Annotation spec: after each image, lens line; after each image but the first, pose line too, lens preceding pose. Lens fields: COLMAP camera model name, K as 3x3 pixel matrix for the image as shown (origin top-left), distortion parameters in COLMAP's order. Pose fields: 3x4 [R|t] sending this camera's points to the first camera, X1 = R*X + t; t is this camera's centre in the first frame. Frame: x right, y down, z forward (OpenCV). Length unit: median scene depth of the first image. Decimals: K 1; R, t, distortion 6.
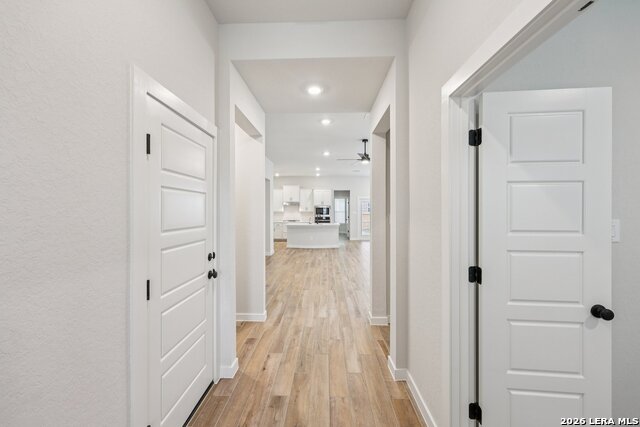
lens RADIAL K [[259.8, 0, 323.9], [0, 259.8, 211.8], [0, 0, 1]] dist [-0.002704, 0.001119]
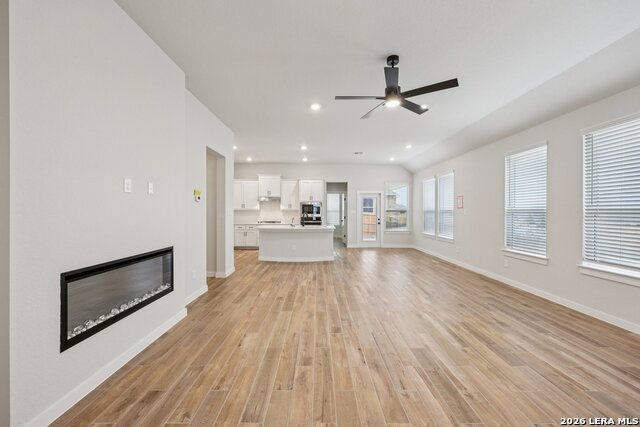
lens RADIAL K [[259.8, 0, 319.0], [0, 259.8, 213.4], [0, 0, 1]] dist [-0.002704, 0.001119]
pose [[0.999881, 0.004933, 0.014624, 0.006820], [-0.004962, 0.999986, 0.001976, 0.008311], [-0.014614, -0.002048, 0.999891, 0.263044]]
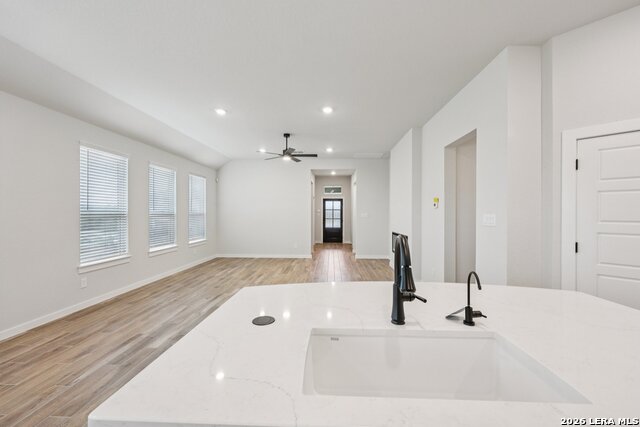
lens RADIAL K [[259.8, 0, 320.2], [0, 259.8, 215.2], [0, 0, 1]] dist [-0.002704, 0.001119]
pose [[-0.999440, 0.000213, 0.033464, 0.004851], [0.000383, 0.999987, 0.005095, 0.001509], [-0.033462, 0.005105, -0.999427, 1.030299]]
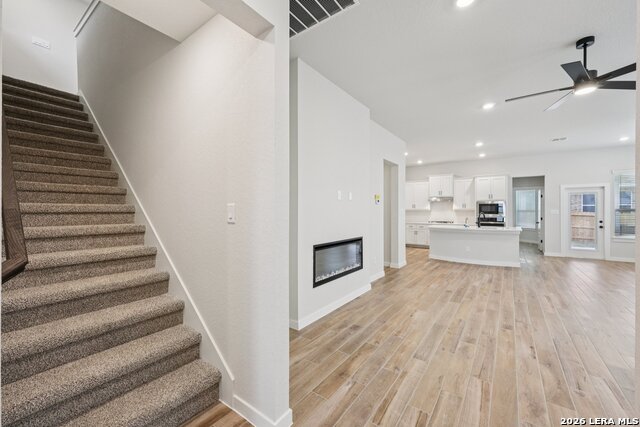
lens RADIAL K [[259.8, 0, 316.6], [0, 259.8, 211.6], [0, 0, 1]] dist [-0.002704, 0.001119]
pose [[0.809945, 0.003350, -0.586496, 0.024977], [-0.005159, 0.999986, -0.001413, 0.008389], [0.586483, 0.004171, 0.809951, 0.194585]]
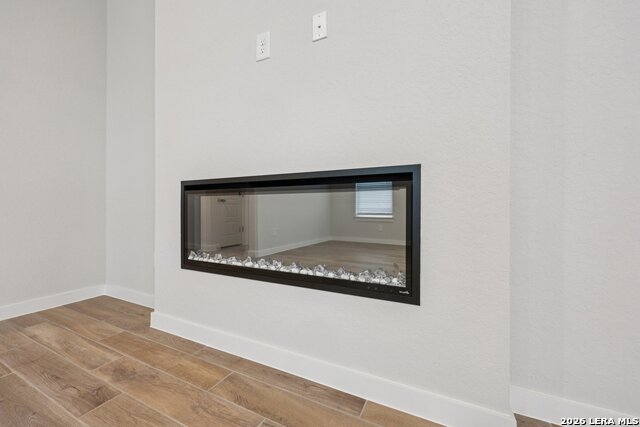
lens RADIAL K [[259.8, 0, 320.9], [0, 259.8, 210.0], [0, 0, 1]] dist [-0.002704, 0.001119]
pose [[-0.439746, 0.002788, -0.898118, -0.047176], [-0.004192, 0.999978, 0.005157, 0.056154], [0.898112, 0.006033, -0.439725, 0.529329]]
